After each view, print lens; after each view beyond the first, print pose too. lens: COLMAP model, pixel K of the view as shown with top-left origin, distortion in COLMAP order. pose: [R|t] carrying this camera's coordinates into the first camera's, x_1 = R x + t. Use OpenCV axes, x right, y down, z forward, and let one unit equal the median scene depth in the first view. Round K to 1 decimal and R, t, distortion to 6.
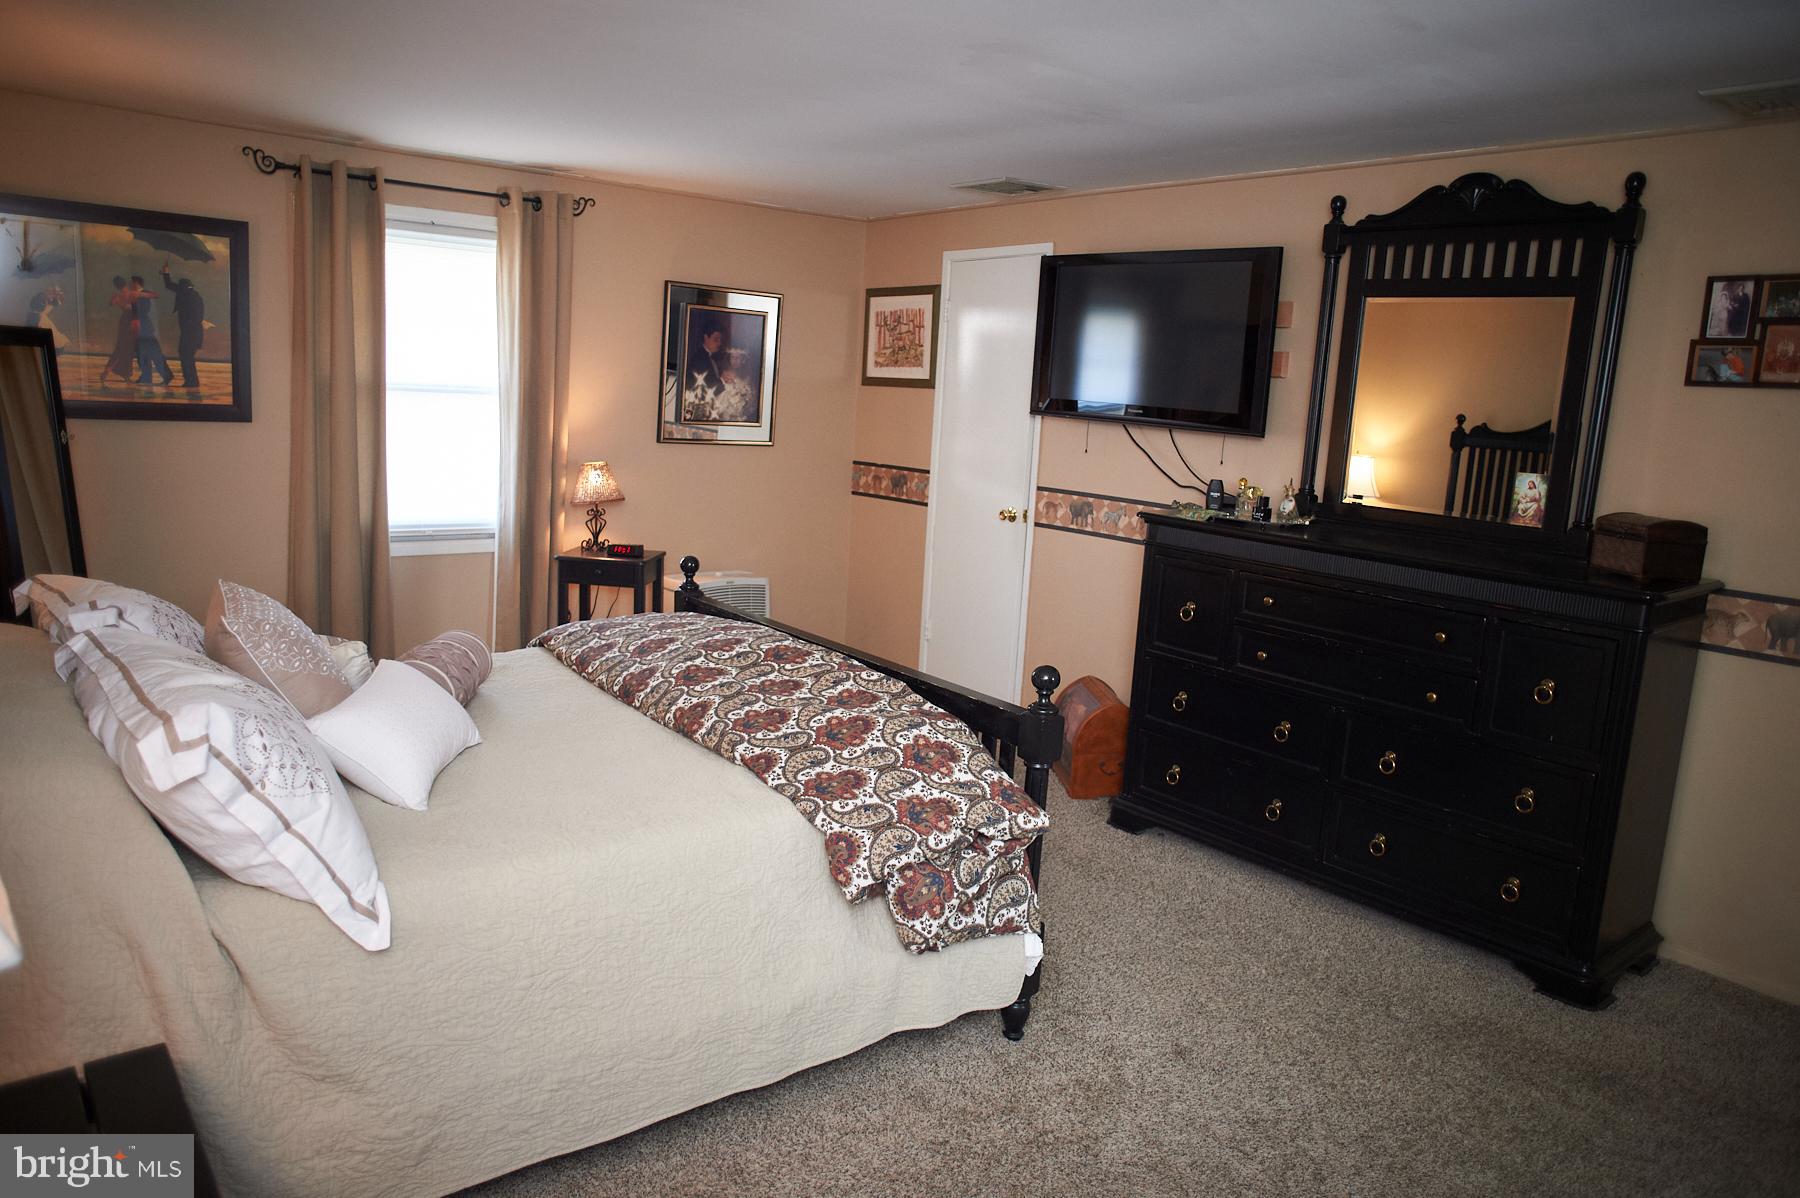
lens RADIAL K [[1247.5, 0, 900.0], [0, 1247.5, 598.8], [0, 0, 1]] dist [-0.098755, 0.085005]
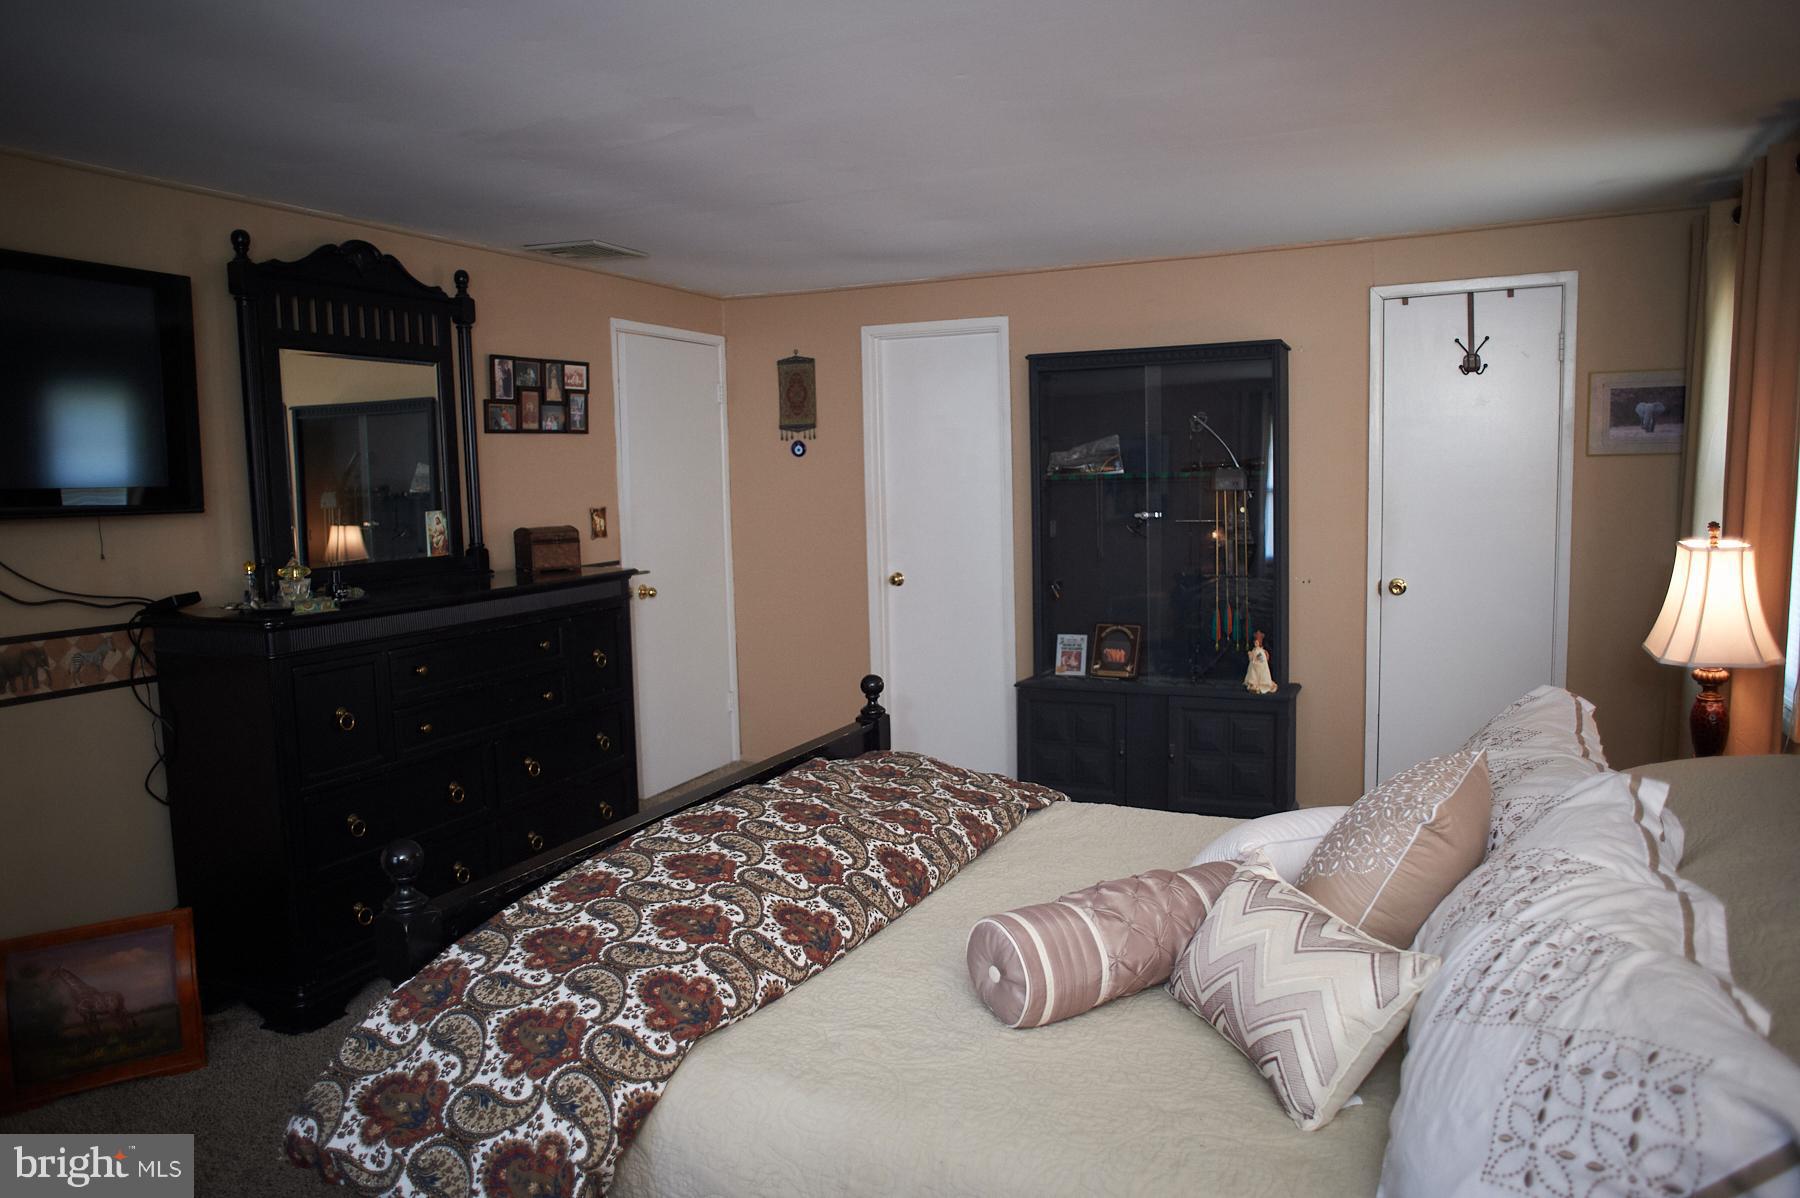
lens RADIAL K [[1248.0, 0, 898.5], [0, 1248.0, 599.2], [0, 0, 1]] dist [-0.097773, 0.084410]
pose [[-0.467268, -0.108566, 0.877425, -0.799847], [0.183990, 0.958763, 0.216613, -0.214631], [-0.864759, 0.262654, -0.428024, 1.256300]]
